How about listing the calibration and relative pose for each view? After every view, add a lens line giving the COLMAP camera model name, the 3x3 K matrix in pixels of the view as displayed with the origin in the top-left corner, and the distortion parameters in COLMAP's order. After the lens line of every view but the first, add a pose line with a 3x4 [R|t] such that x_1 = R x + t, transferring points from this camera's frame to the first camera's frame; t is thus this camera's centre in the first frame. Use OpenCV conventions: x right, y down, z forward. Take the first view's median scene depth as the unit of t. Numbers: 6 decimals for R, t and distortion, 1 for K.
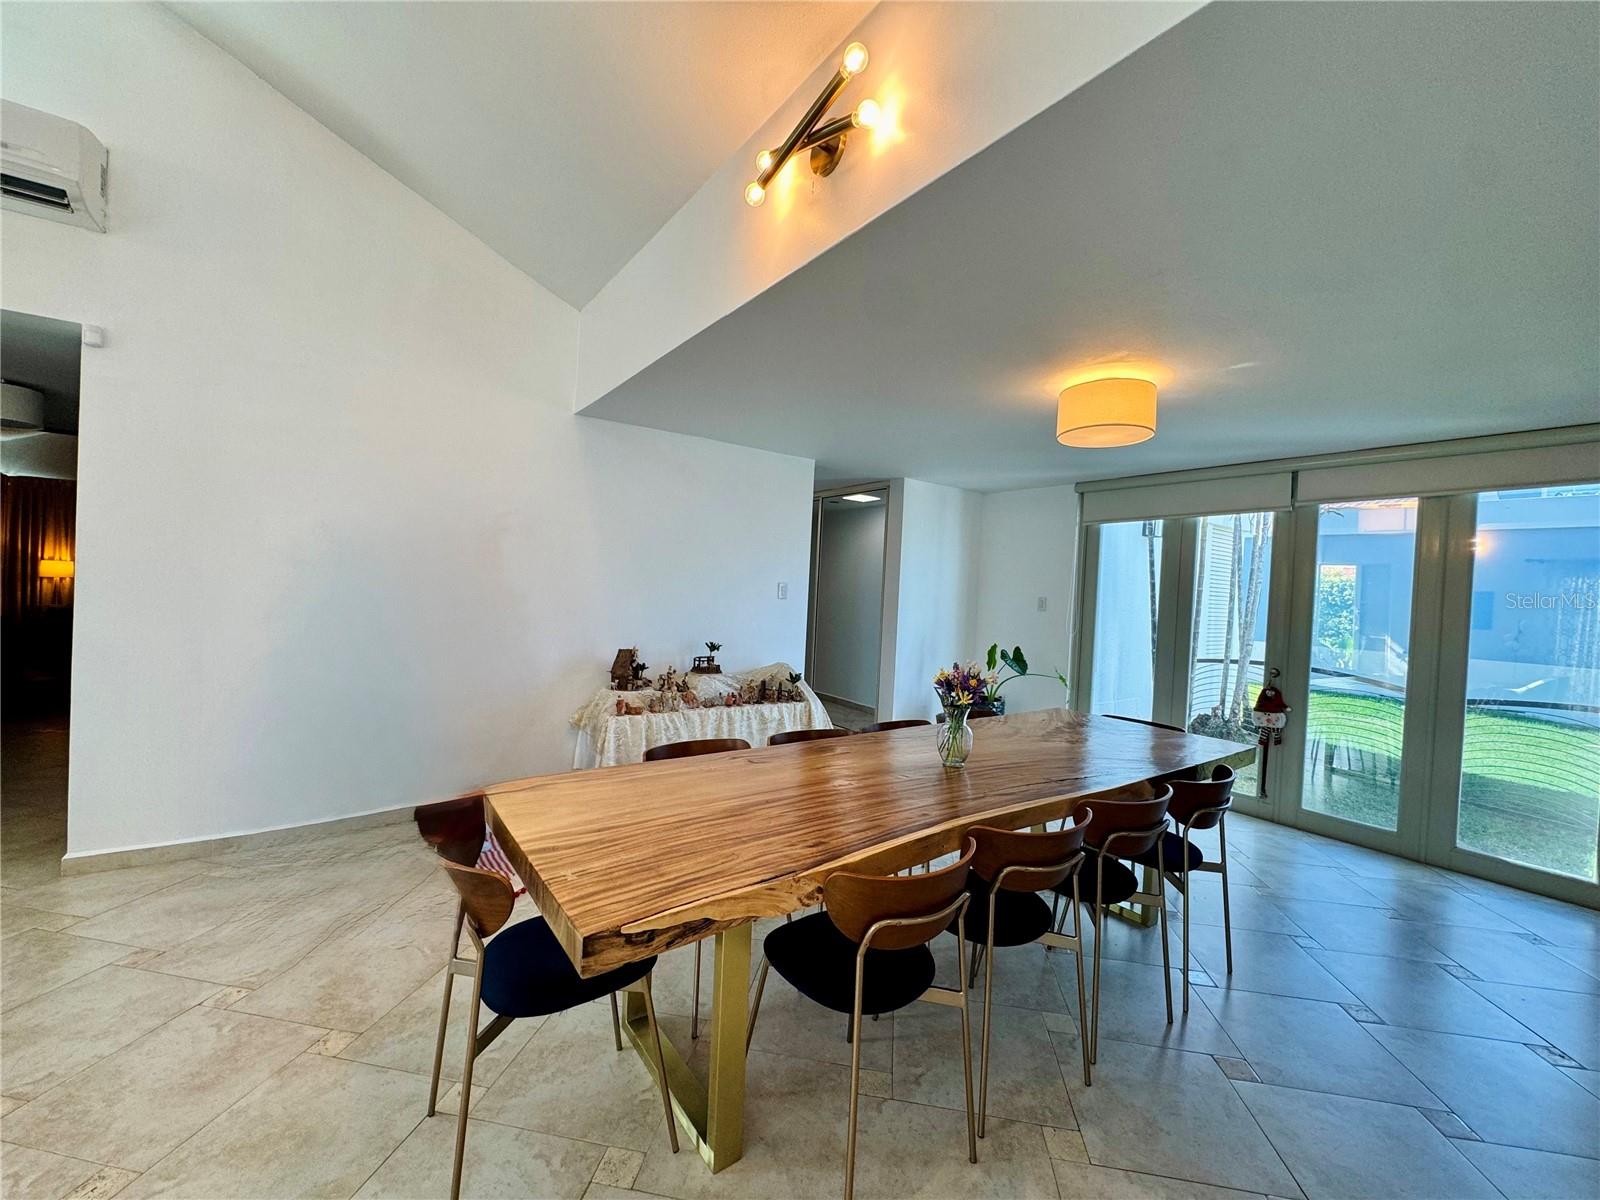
lens RADIAL K [[636.8, 0, 798.0], [0, 636.8, 599.3], [0, 0, 1]] dist [-0.006279, -0.000227]
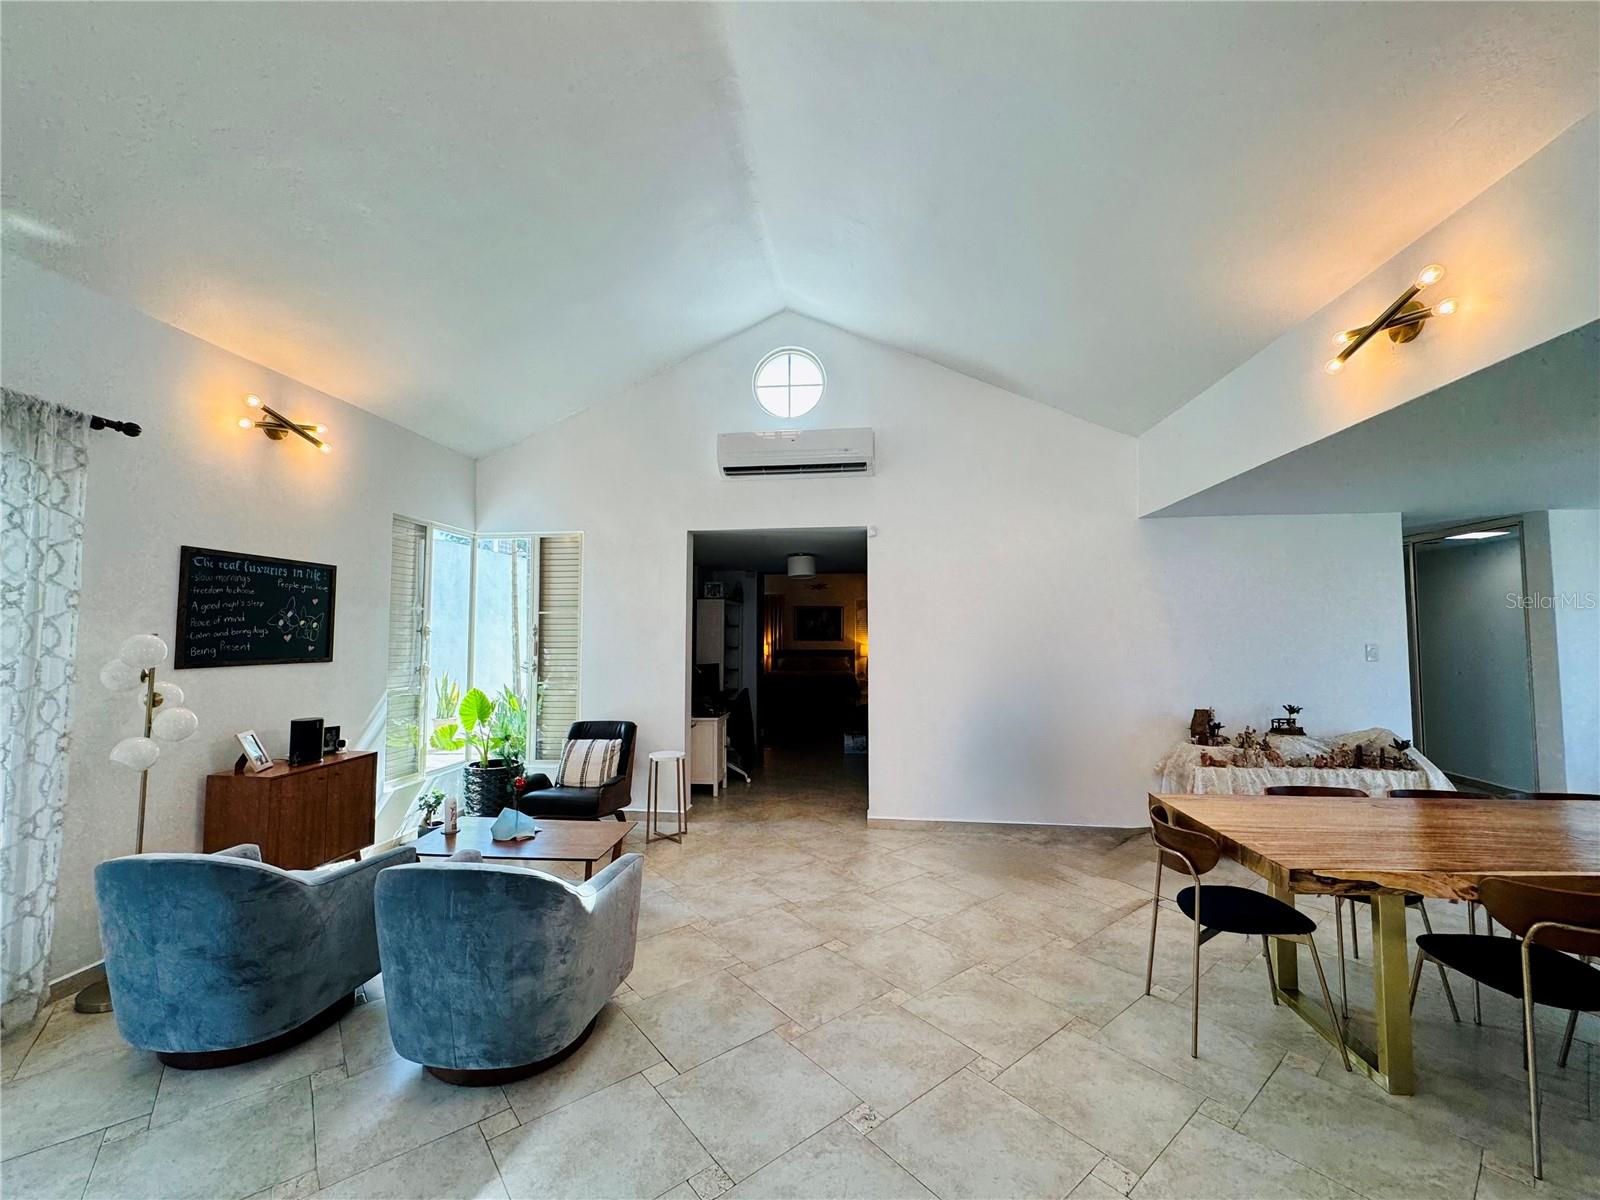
lens RADIAL K [[636.8, 0, 798.0], [0, 636.8, 599.3], [0, 0, 1]] dist [-0.006279, -0.000227]
pose [[0.743189, -0.086035, -0.663527, -0.032275], [0.024598, 0.994541, -0.101405, -0.021739], [0.668629, 0.059042, 0.741248, -0.357183]]
